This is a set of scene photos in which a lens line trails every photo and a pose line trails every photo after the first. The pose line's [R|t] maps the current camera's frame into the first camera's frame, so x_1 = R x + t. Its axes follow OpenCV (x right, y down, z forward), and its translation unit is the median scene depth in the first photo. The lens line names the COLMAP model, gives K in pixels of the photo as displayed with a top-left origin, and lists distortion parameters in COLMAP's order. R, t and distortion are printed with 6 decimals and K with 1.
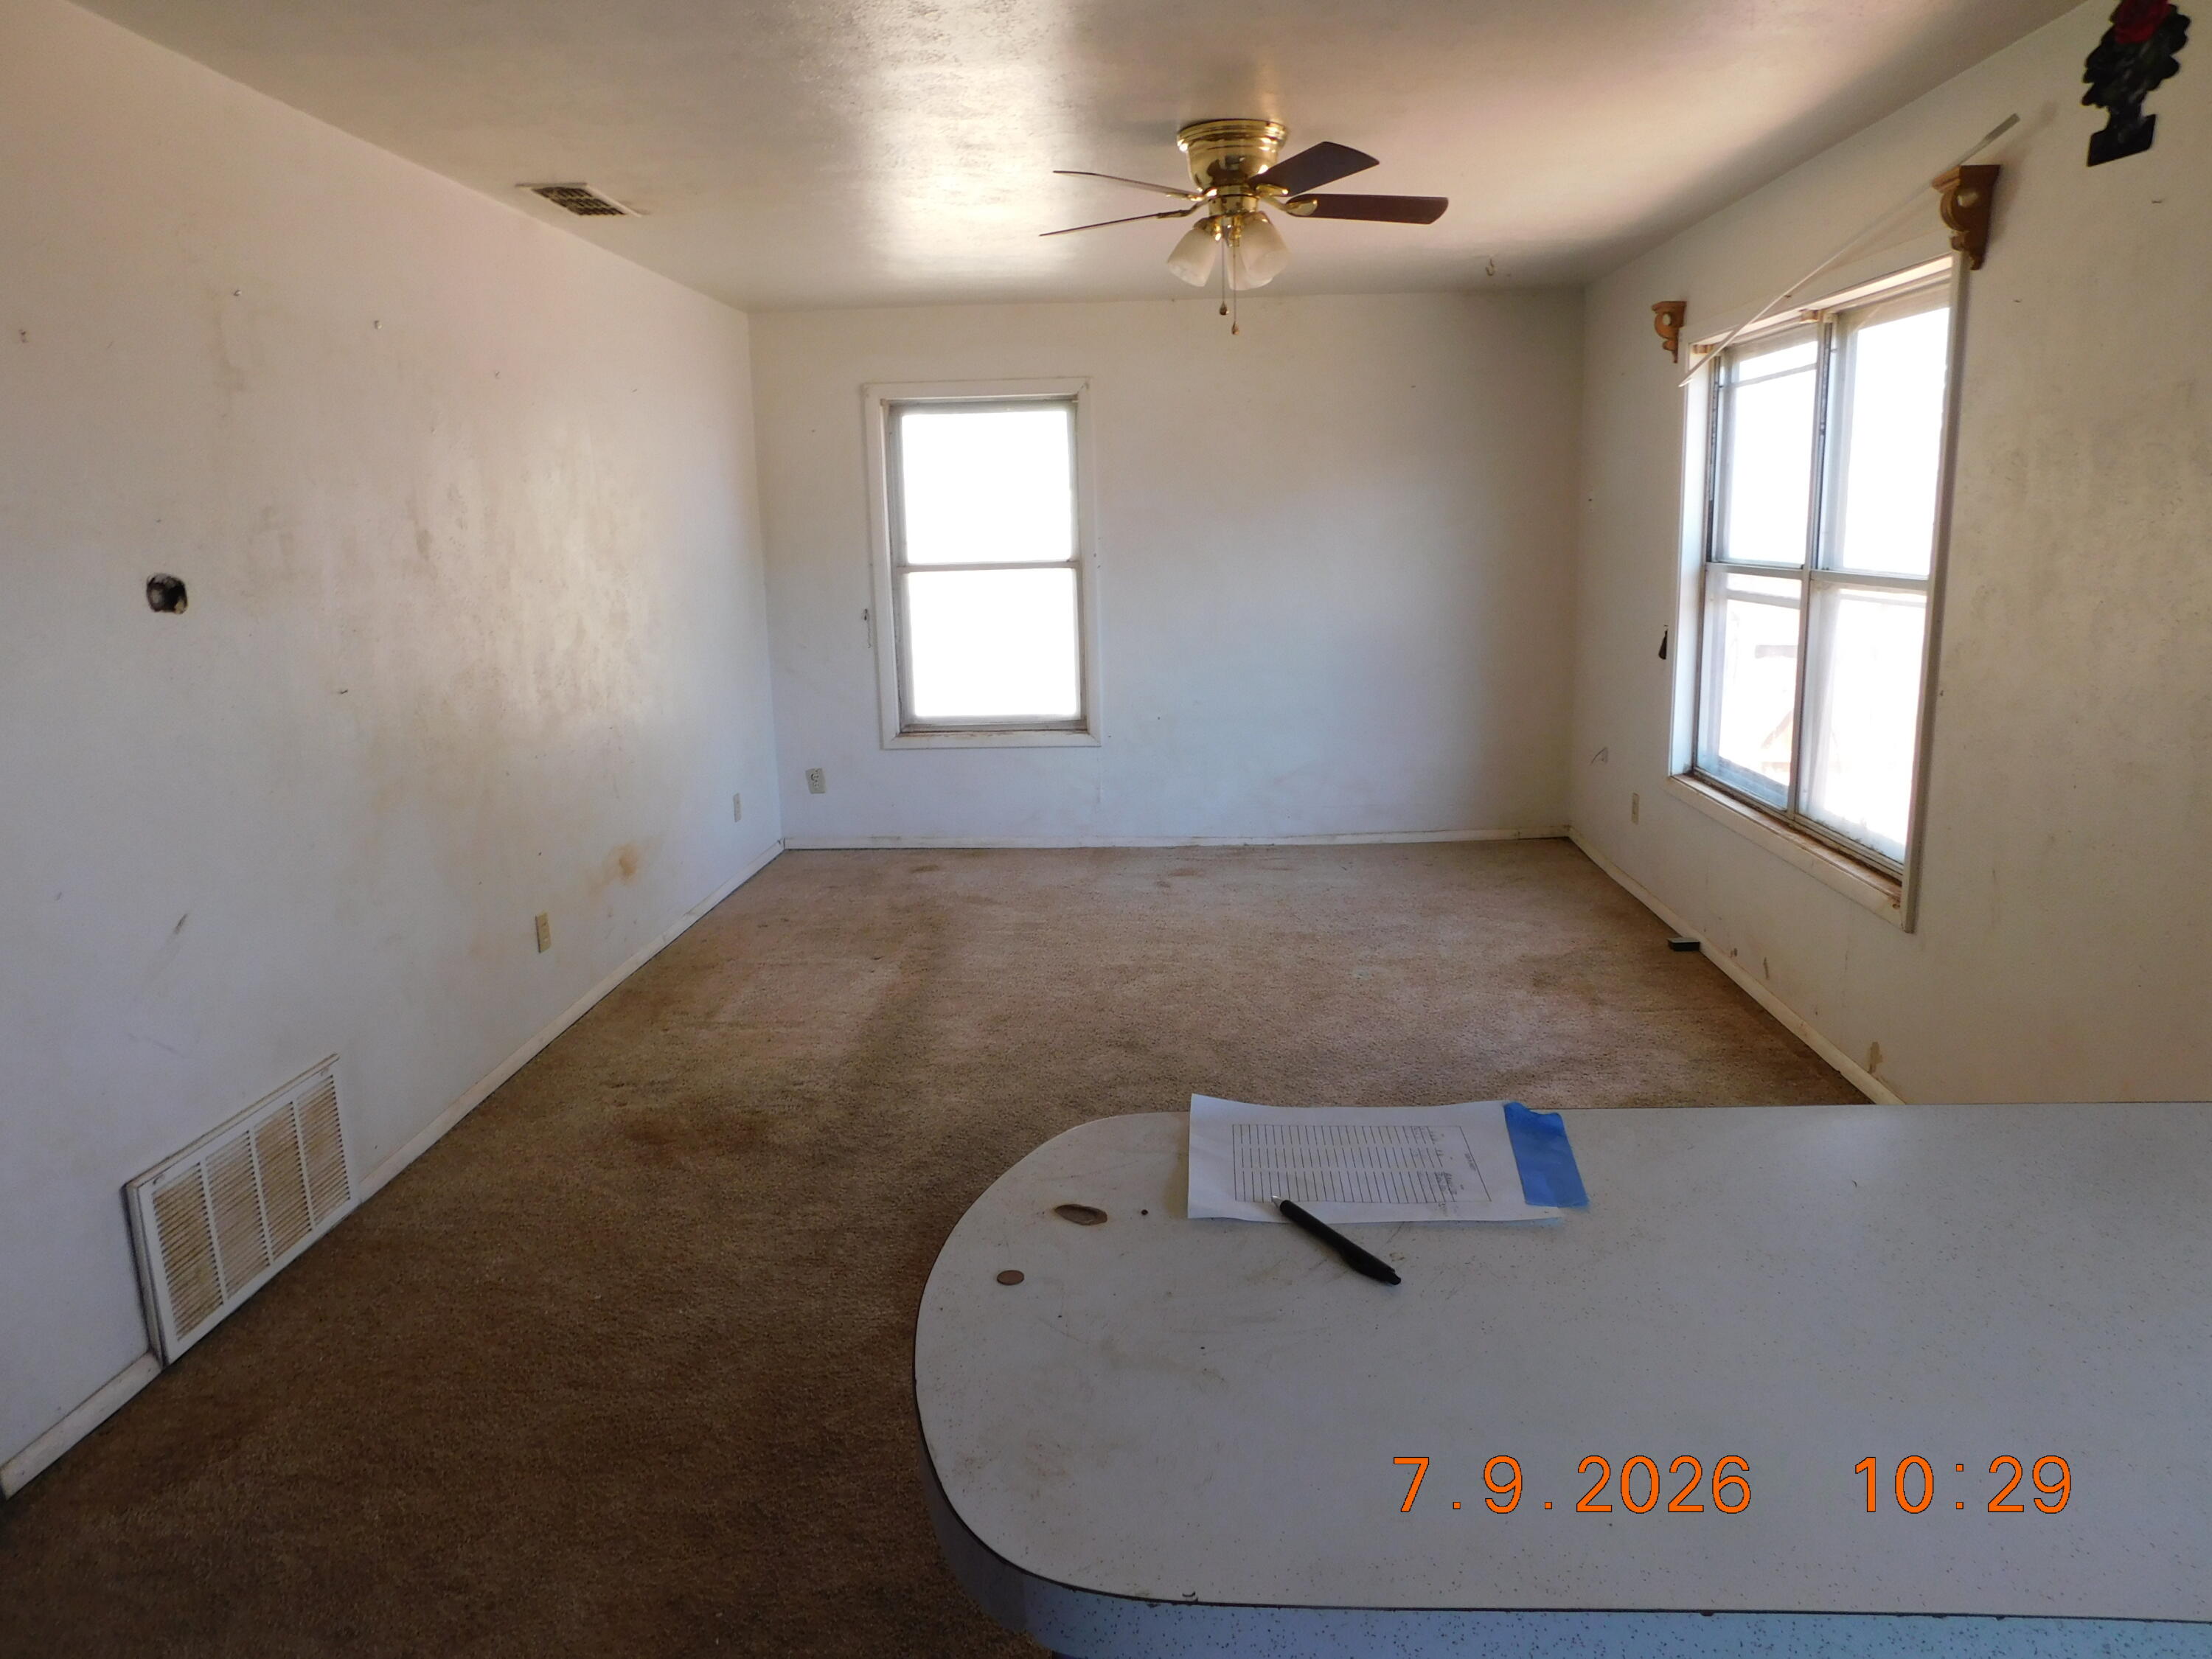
lens RADIAL K [[1466.3, 0, 1105.1], [0, 1466.3, 793.6], [0, 0, 1]] dist [-0.082491, 0.065572]
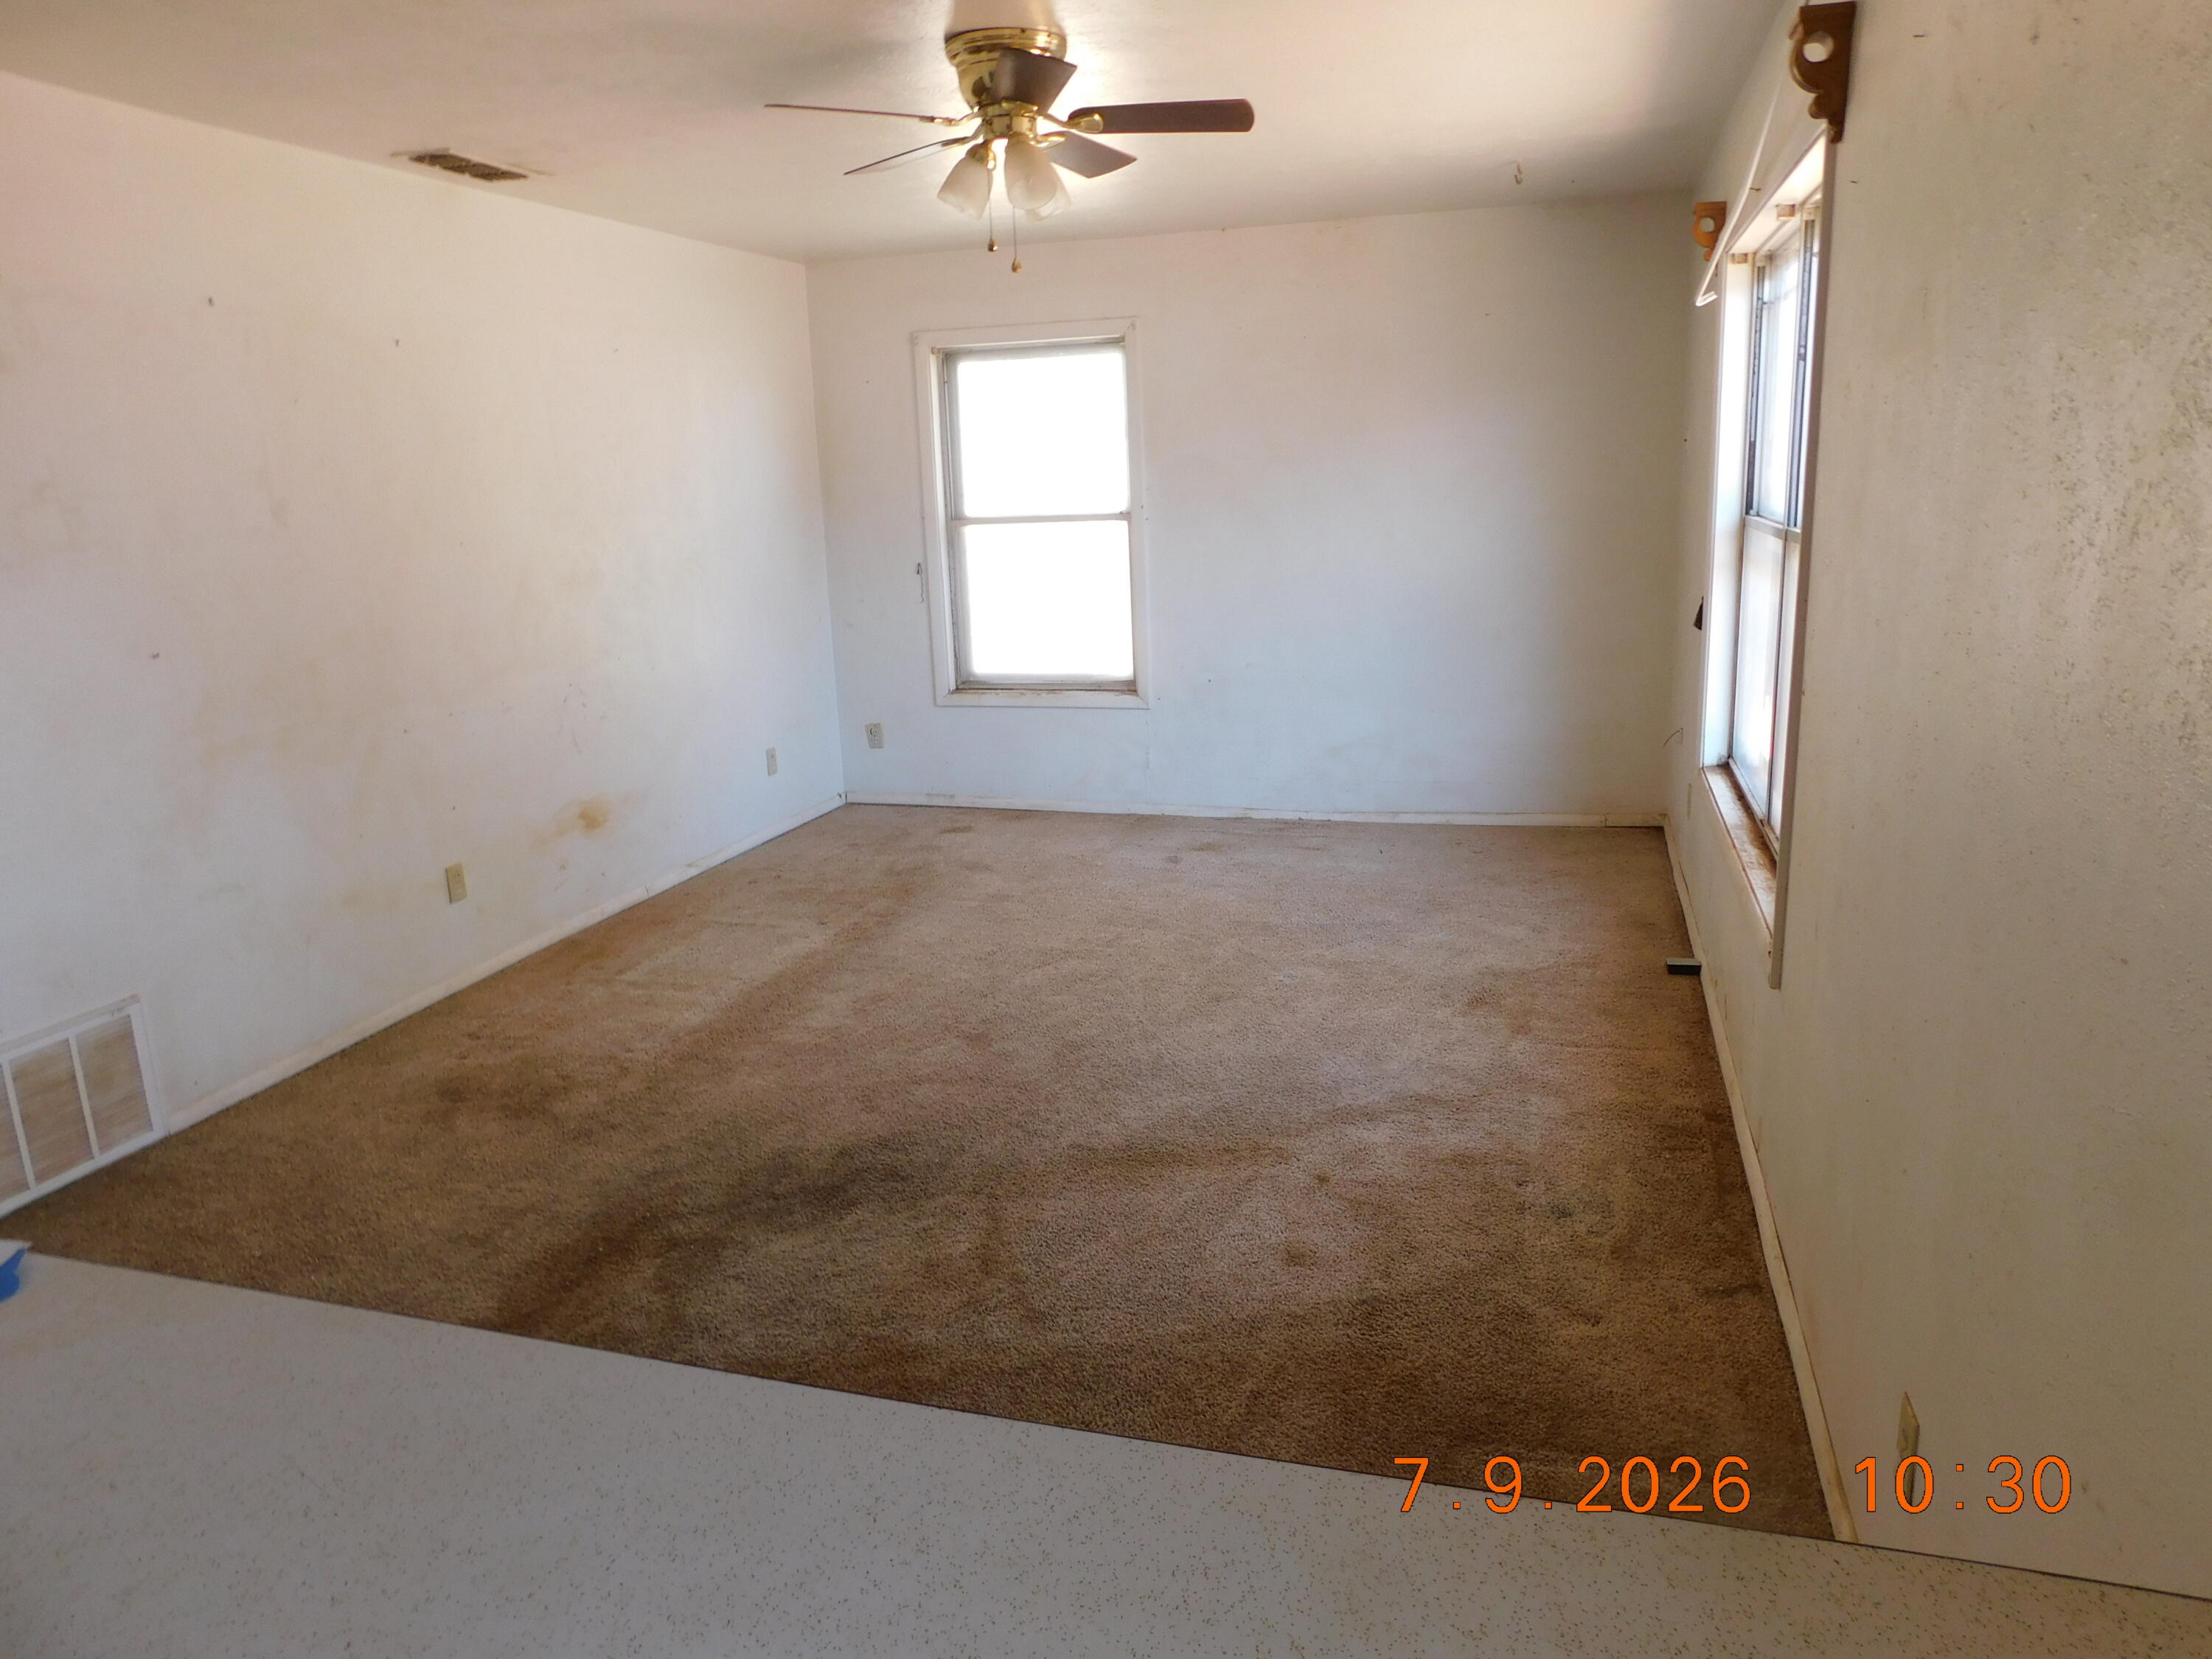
lens RADIAL K [[1466.3, 0, 1105.1], [0, 1466.3, 793.6], [0, 0, 1]] dist [-0.082491, 0.065572]
pose [[0.970203, 0.040323, -0.238913, 0.262067], [-0.030701, 0.998566, 0.043863, -0.024059], [0.240339, -0.035221, 0.970050, 0.092691]]
